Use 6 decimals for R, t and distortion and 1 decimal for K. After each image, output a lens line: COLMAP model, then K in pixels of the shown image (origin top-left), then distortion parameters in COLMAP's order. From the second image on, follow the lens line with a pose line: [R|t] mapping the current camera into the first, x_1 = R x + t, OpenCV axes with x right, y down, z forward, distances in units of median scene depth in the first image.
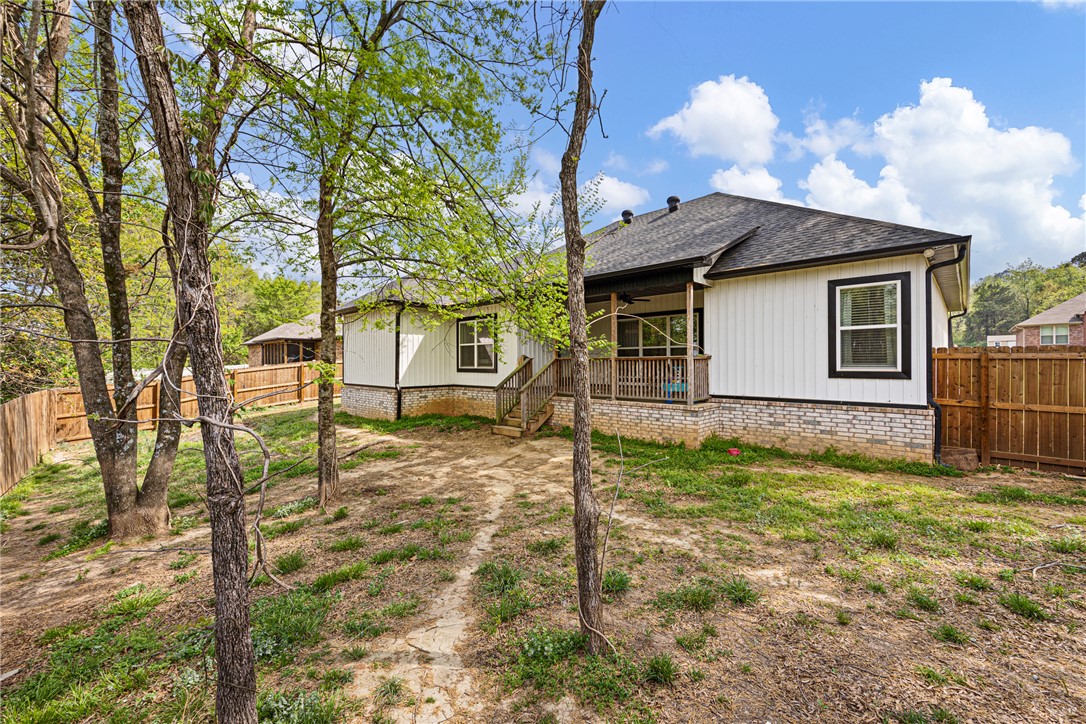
lens RADIAL K [[434.1, 0, 550.2], [0, 434.1, 366.0], [0, 0, 1]] dist [-0.004073, -0.000223]
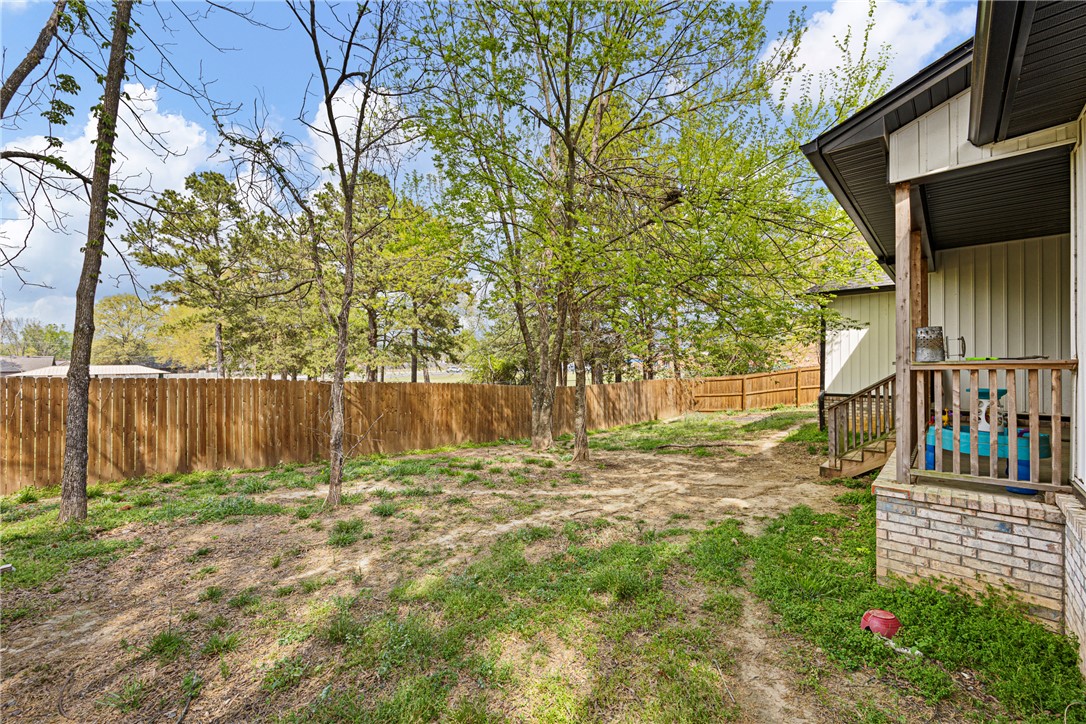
lens RADIAL K [[434.1, 0, 550.1], [0, 434.1, 361.2], [0, 0, 1]] dist [-0.004073, -0.000223]
pose [[0.010773, 0.002225, -0.999939, 1.132379], [0.003768, 0.999990, 0.002266, -0.041234], [0.999935, -0.003792, 0.010764, 1.014214]]
